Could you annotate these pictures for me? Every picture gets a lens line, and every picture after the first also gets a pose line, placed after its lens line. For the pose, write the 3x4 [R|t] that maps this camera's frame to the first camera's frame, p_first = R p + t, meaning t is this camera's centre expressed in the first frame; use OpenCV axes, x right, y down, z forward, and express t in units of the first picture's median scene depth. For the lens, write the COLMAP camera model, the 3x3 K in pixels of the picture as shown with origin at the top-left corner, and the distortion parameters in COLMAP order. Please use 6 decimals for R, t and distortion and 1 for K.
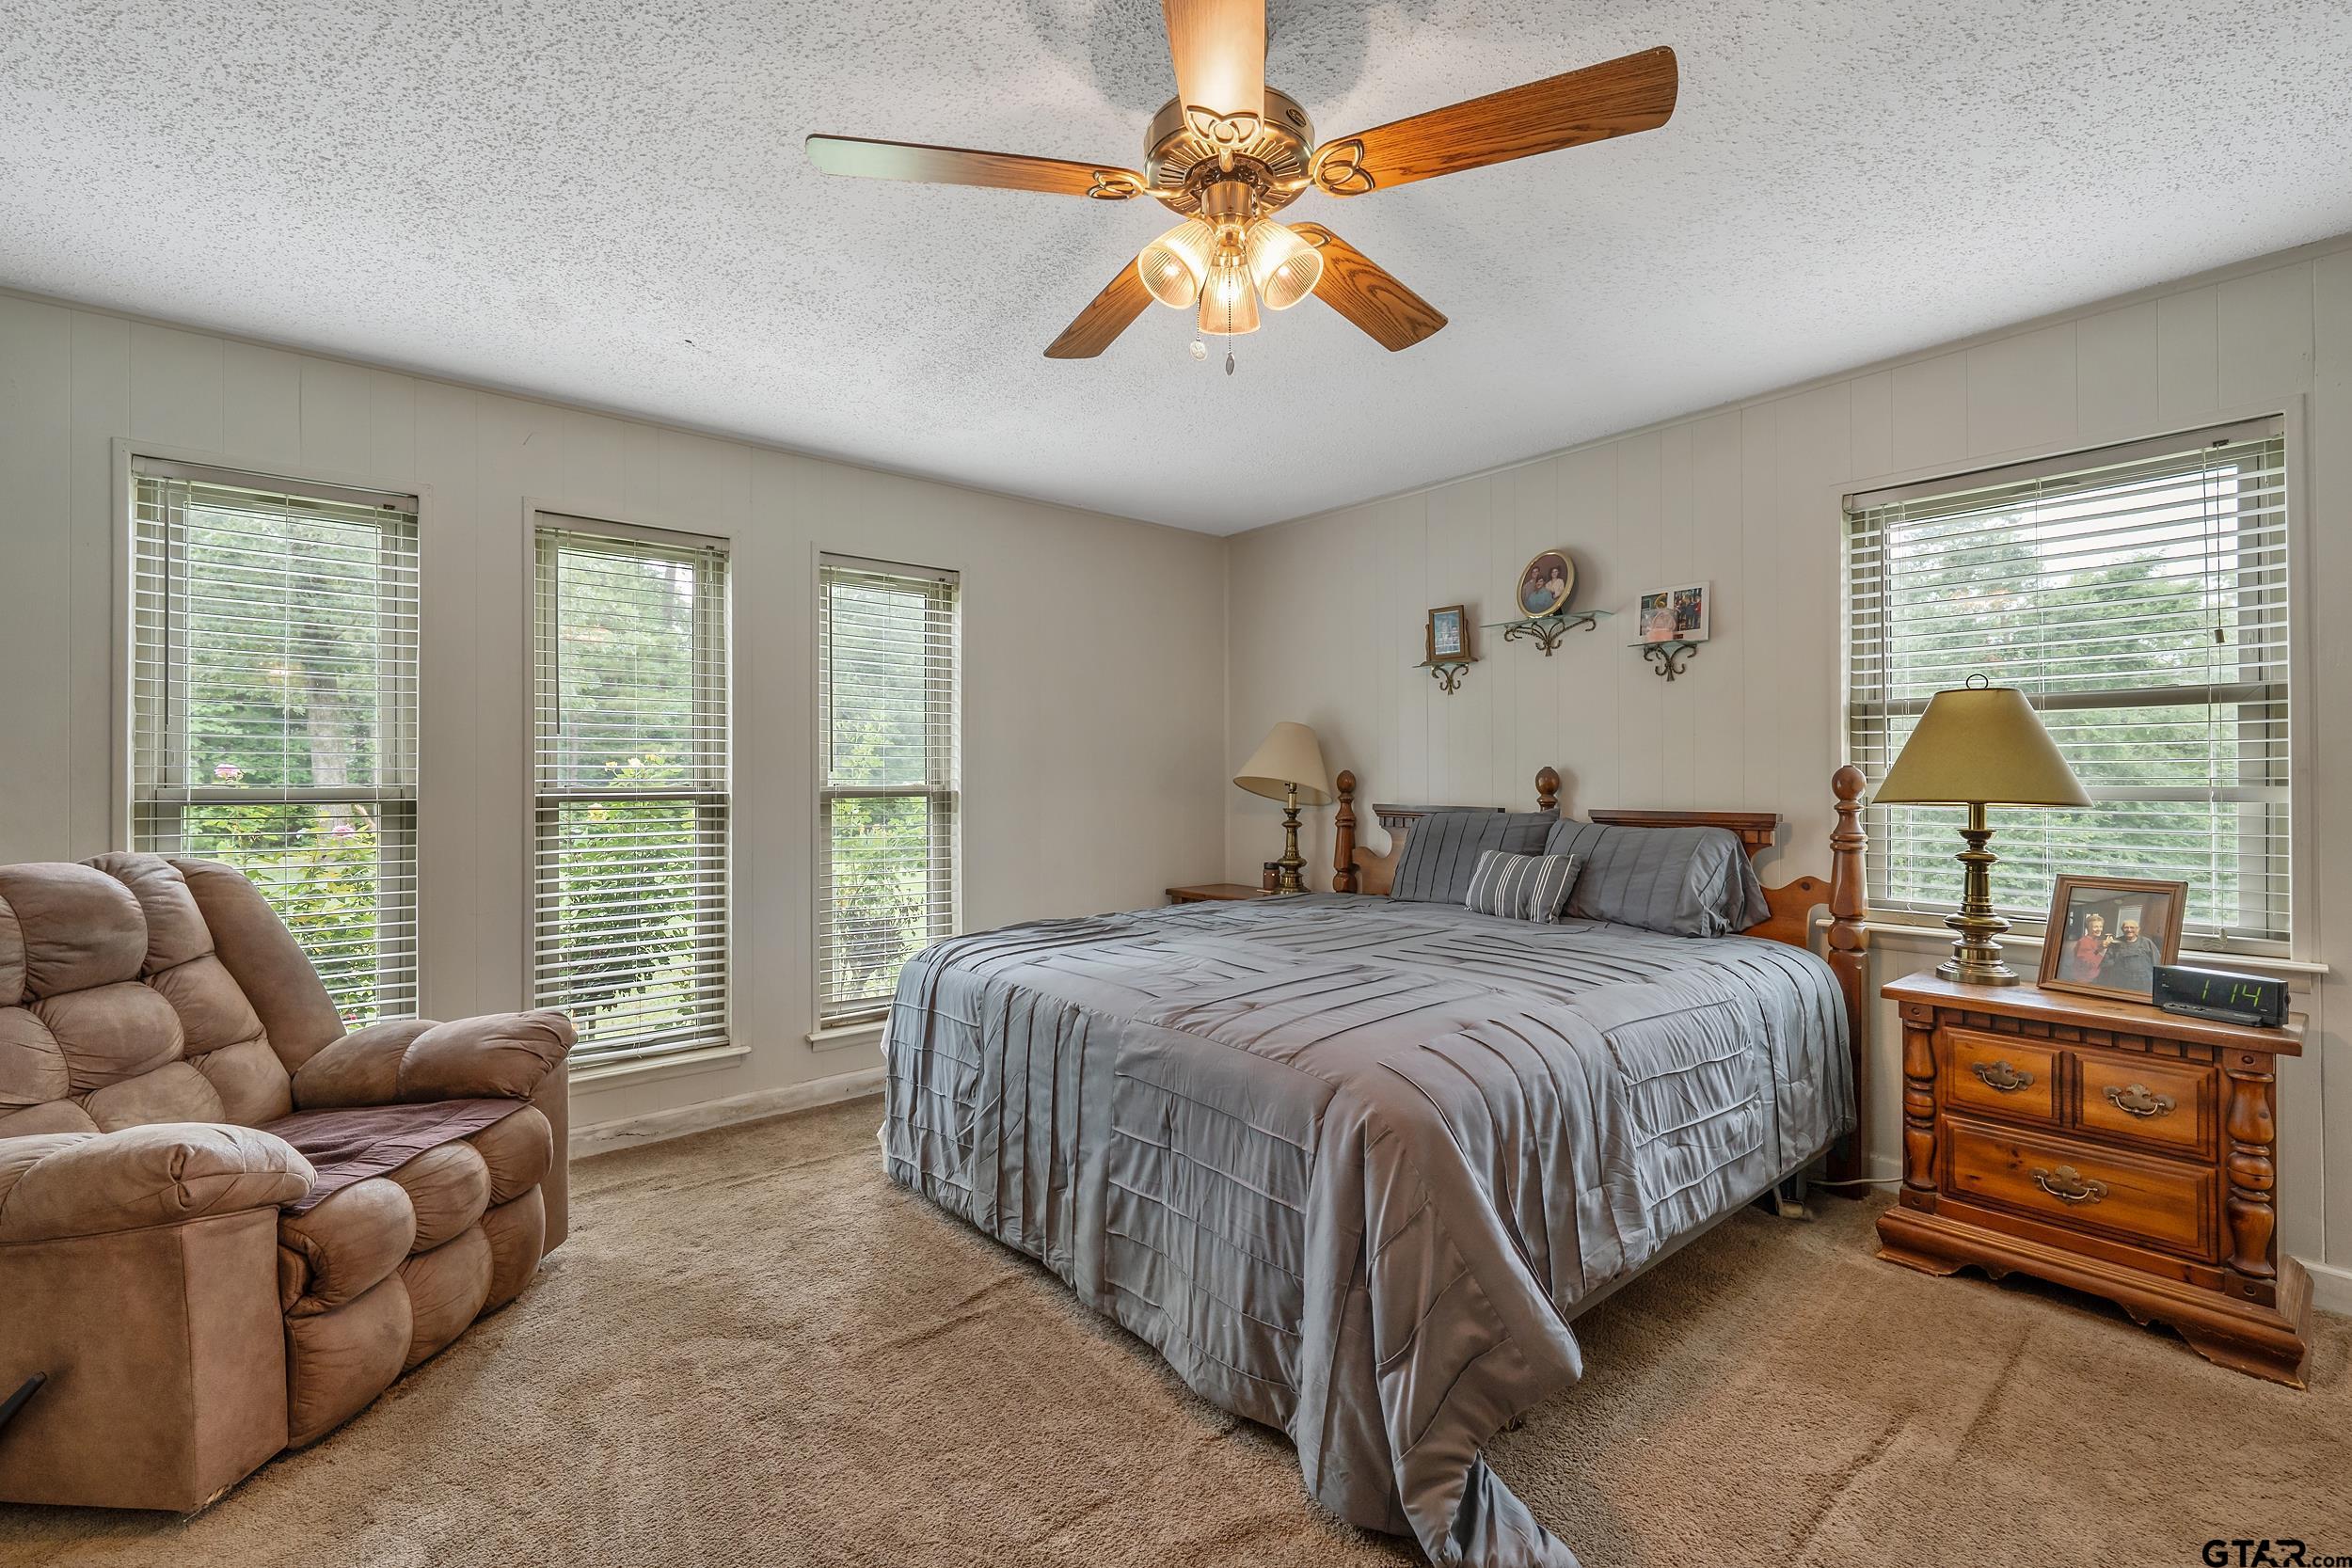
lens RADIAL K [[986.2, 0, 1187.1], [0, 986.2, 778.5], [0, 0, 1]] dist [-0.002470, -0.000076]
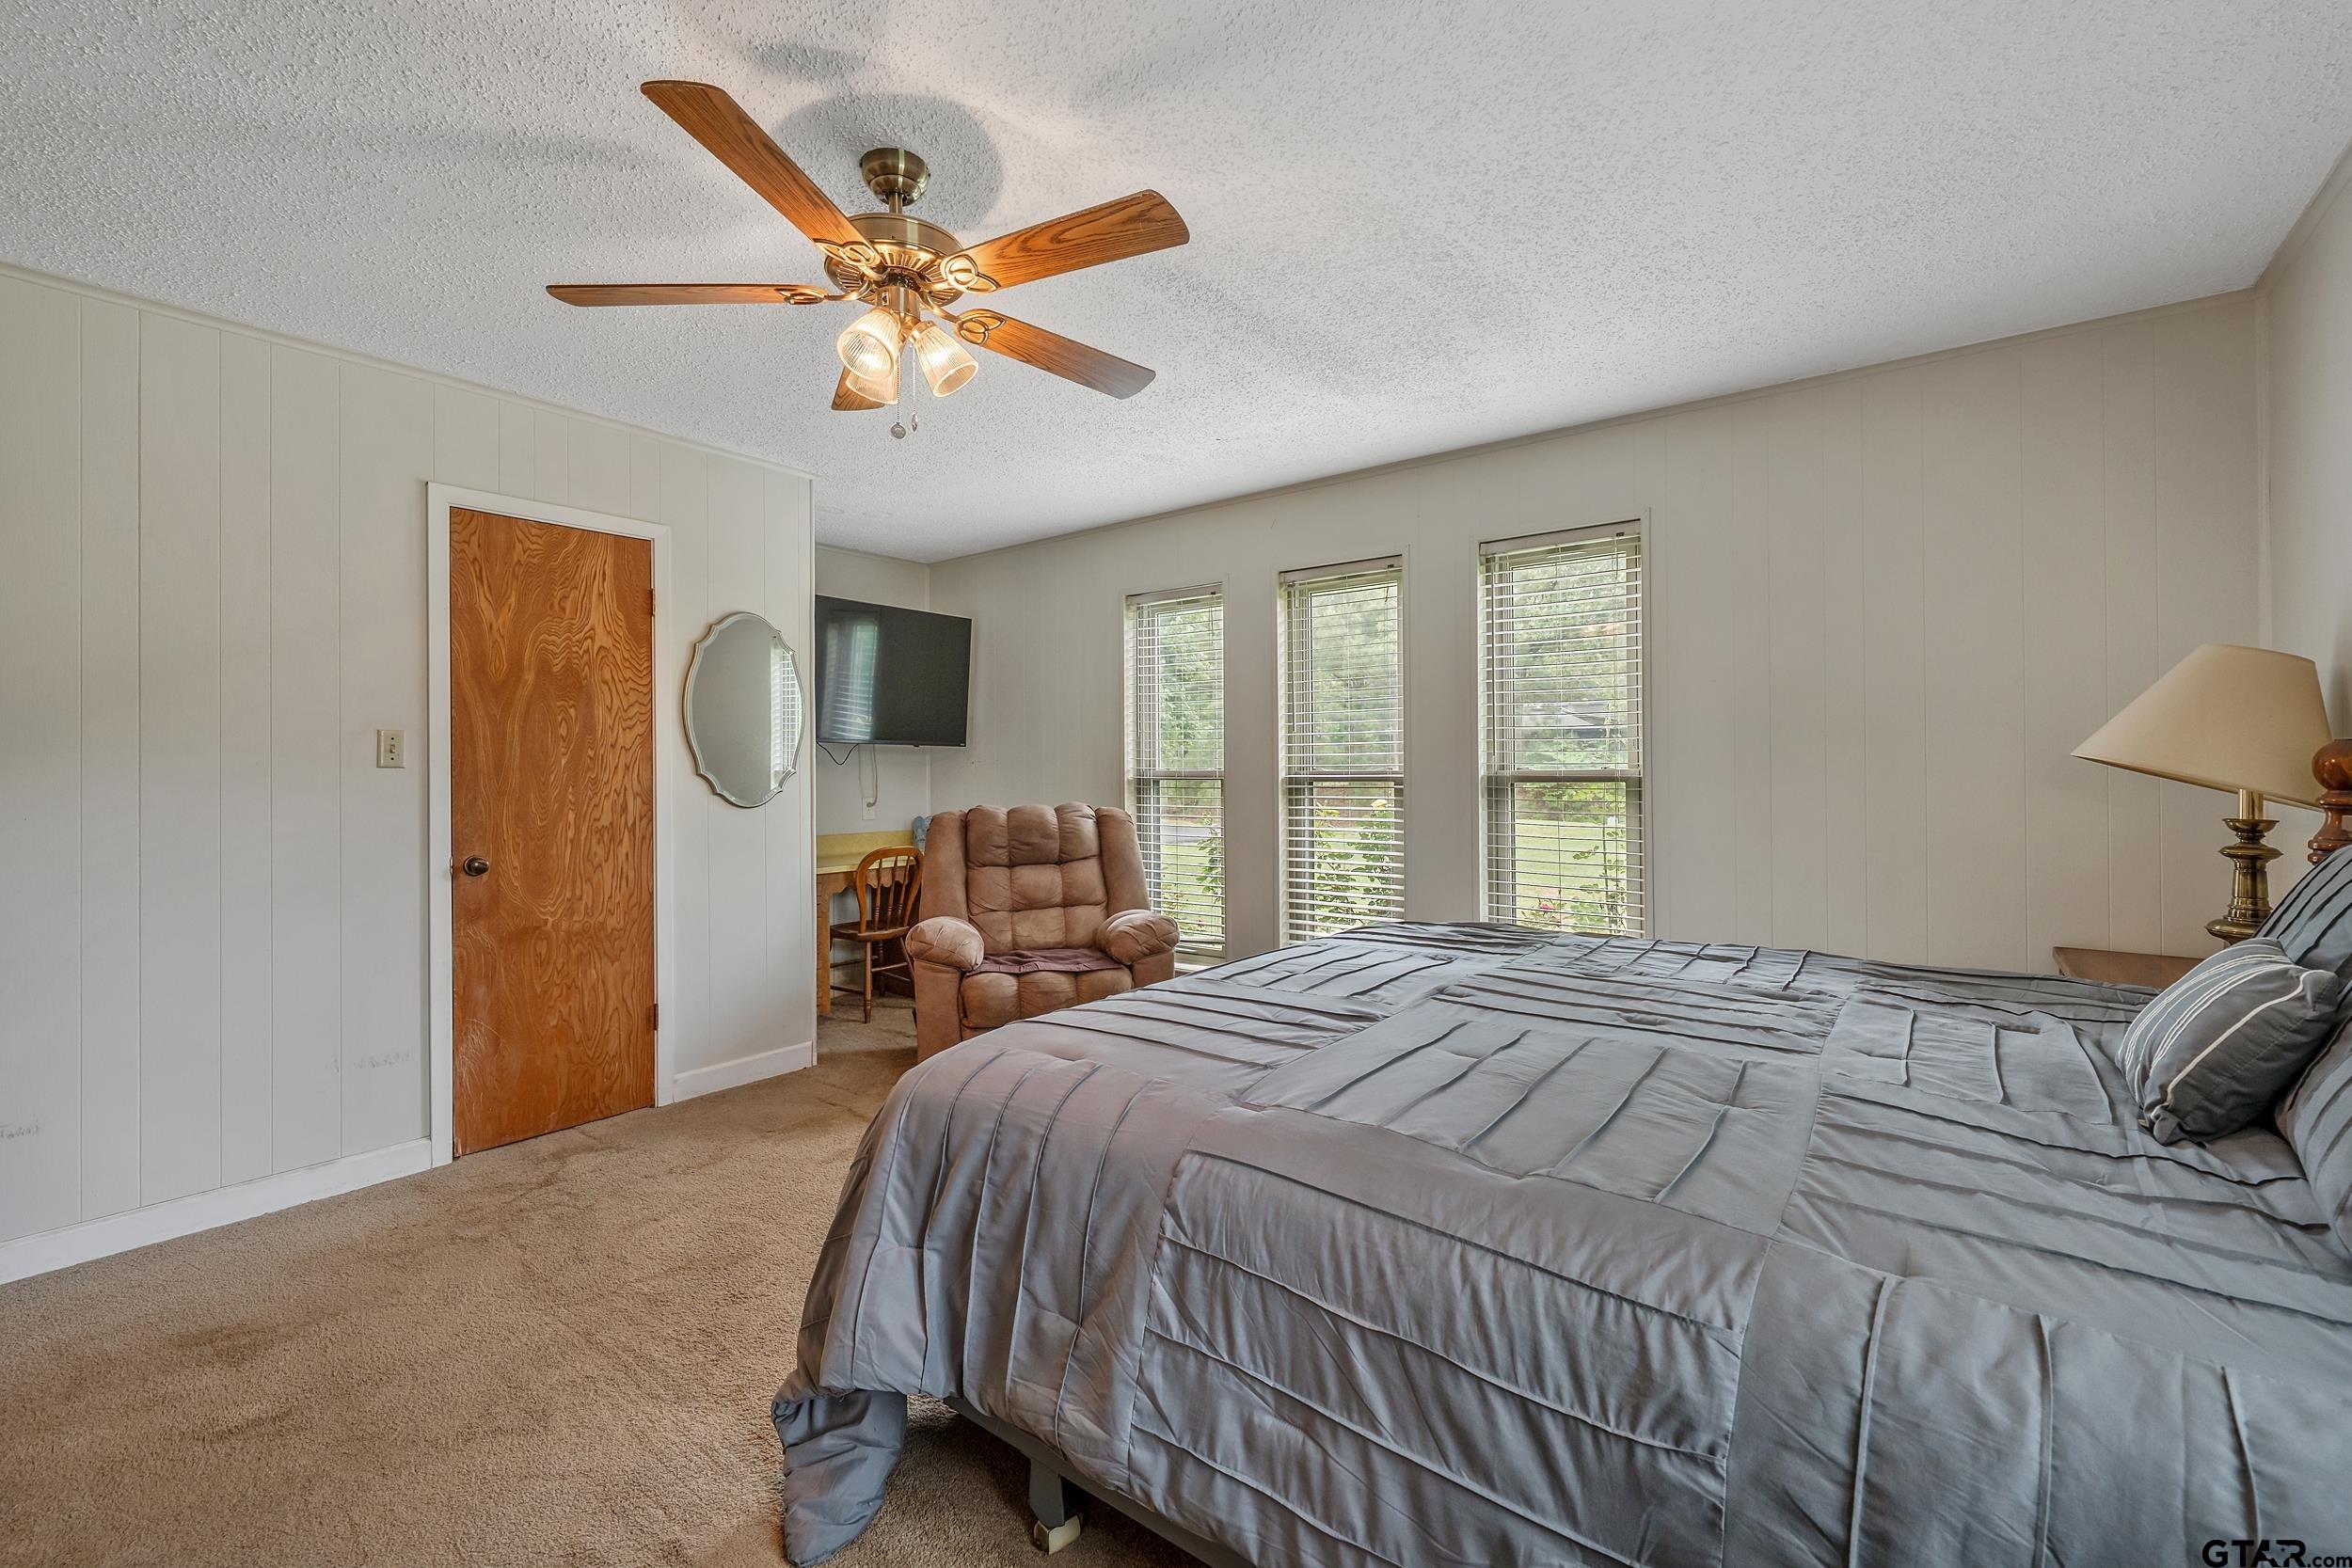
lens RADIAL K [[986.2, 0, 1135.7], [0, 986.2, 774.6], [0, 0, 1]] dist [-0.002470, -0.000076]
pose [[0.184917, 0.005857, -0.982737, 0.763157], [0.005625, 0.999960, 0.007018, 0.003558], [0.982738, -0.006826, 0.184877, 0.609394]]
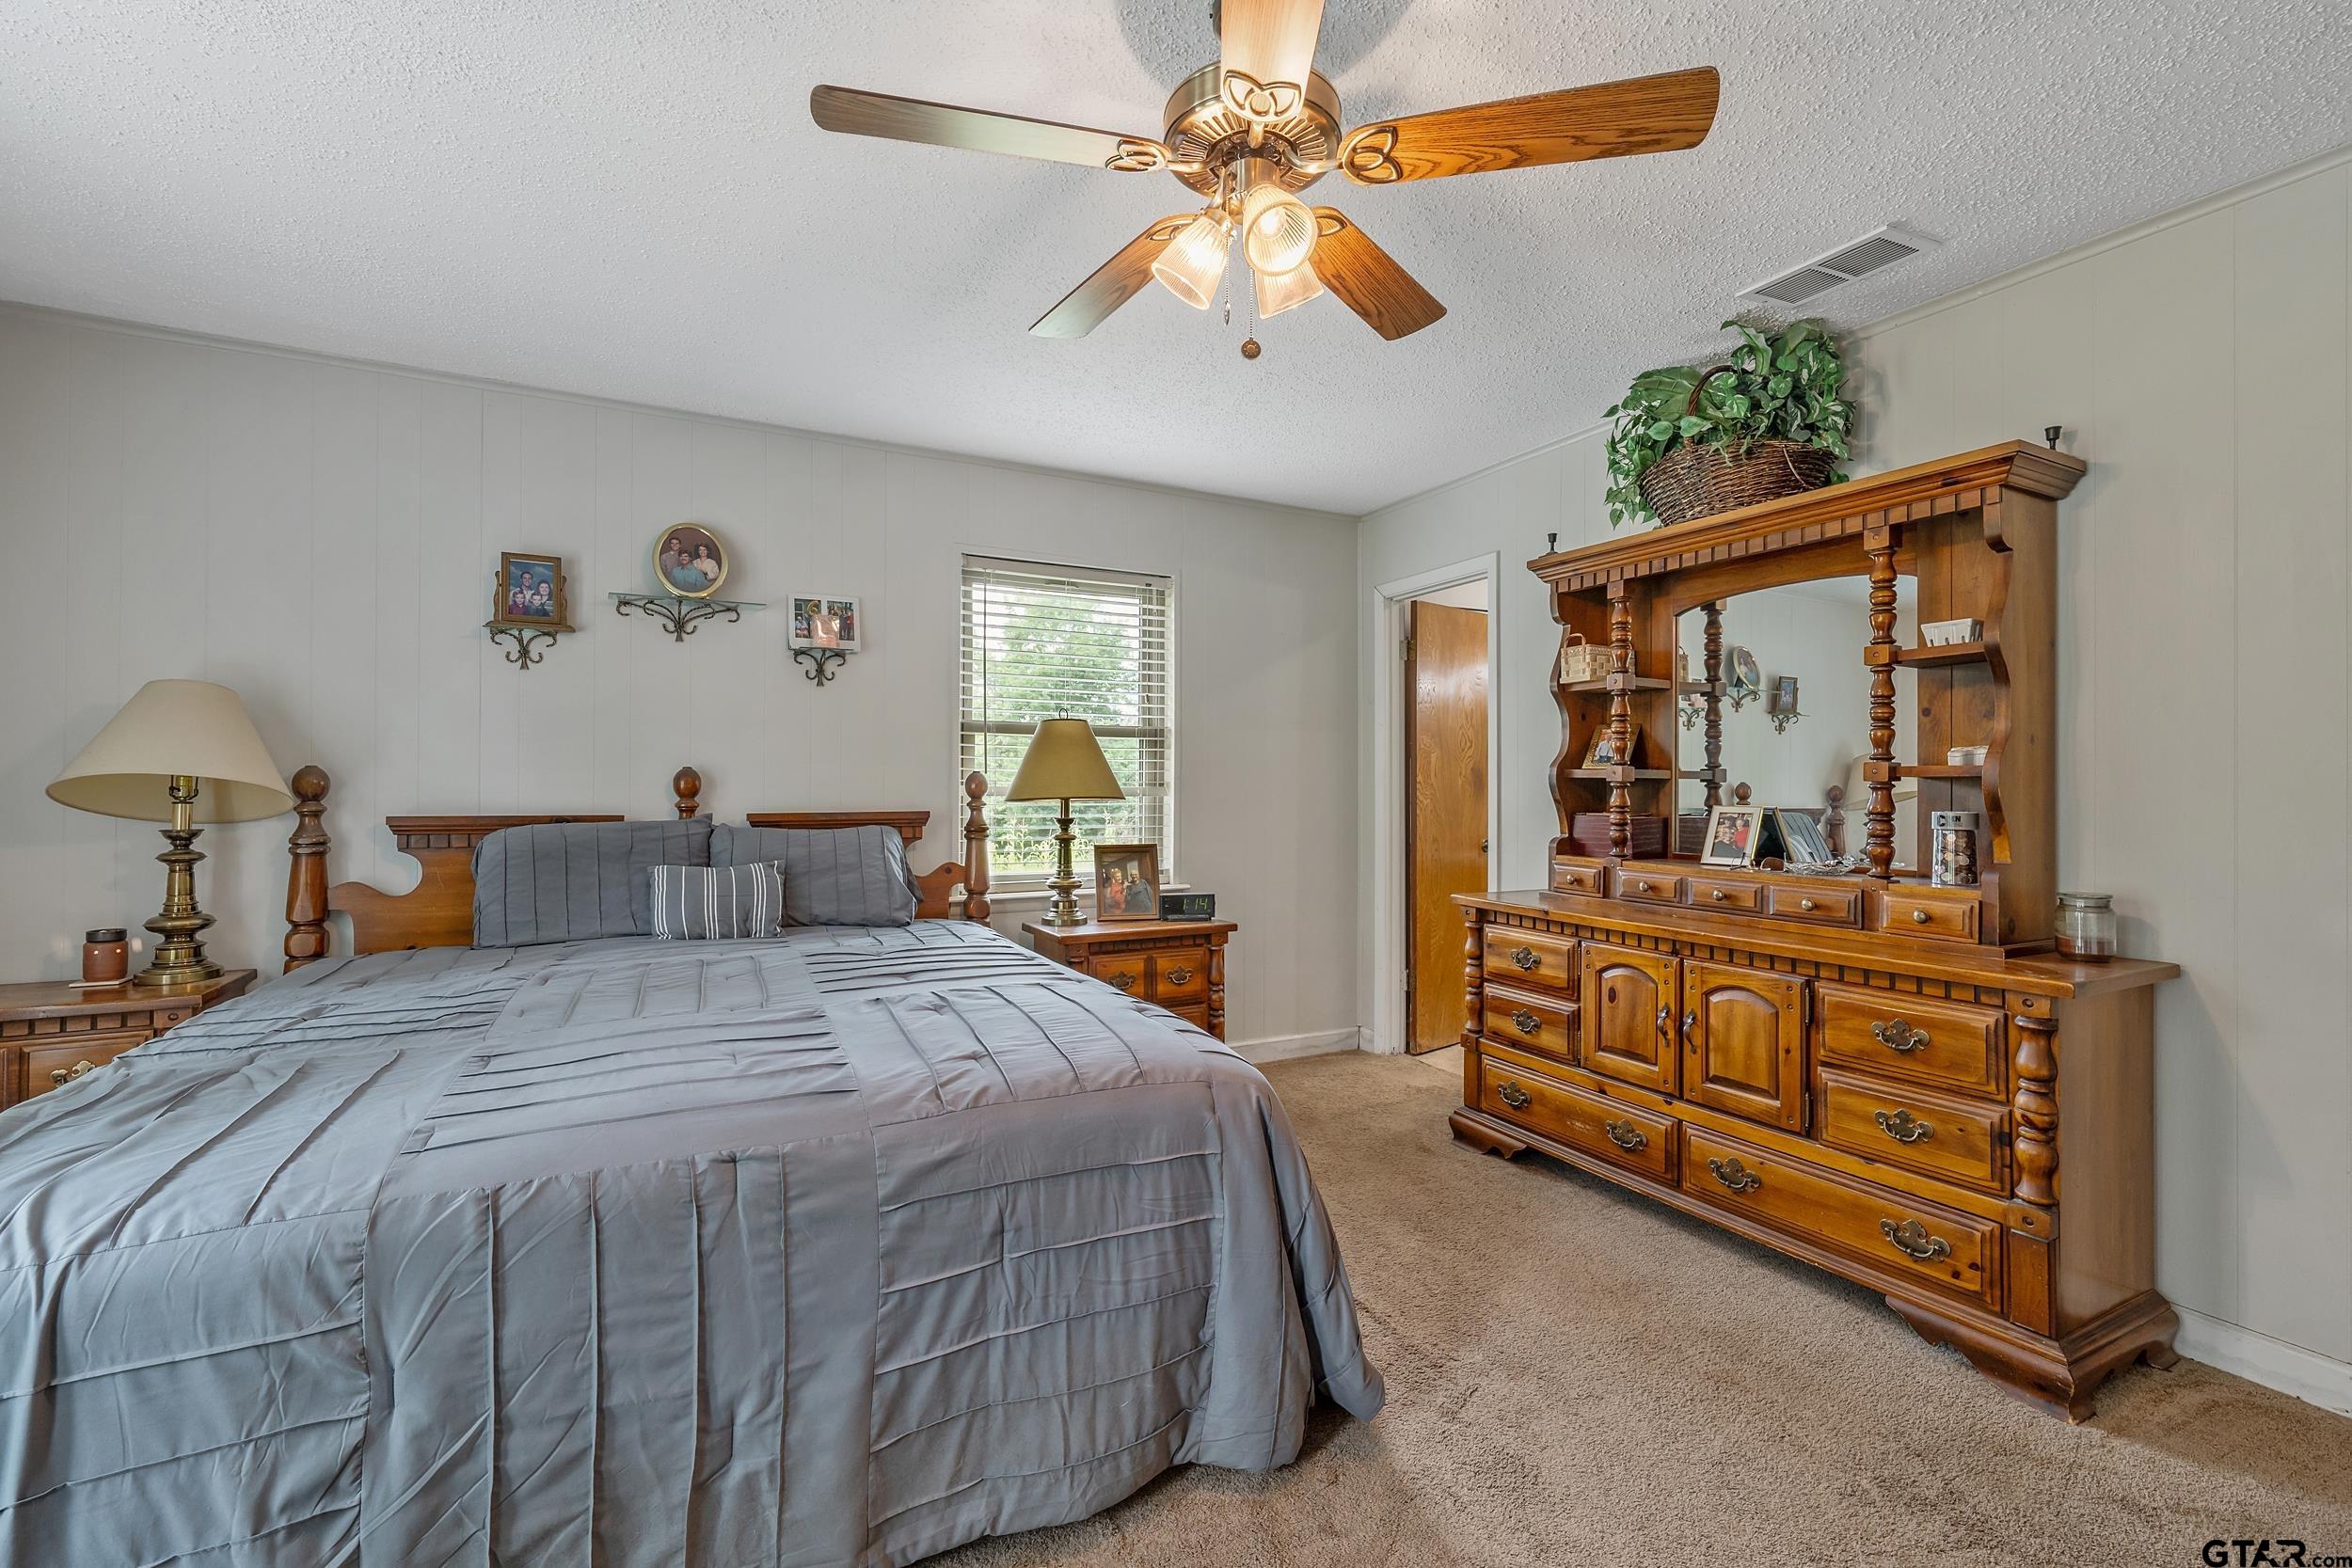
lens RADIAL K [[986.2, 0, 1172.6], [0, 986.2, 779.6], [0, 0, 1]] dist [-0.002470, -0.000076]
pose [[0.232675, 0.005063, 0.972541, -0.512457], [-0.003937, 0.999983, -0.004264, 0.002196], [-0.972547, -0.002836, 0.232691, 0.480541]]
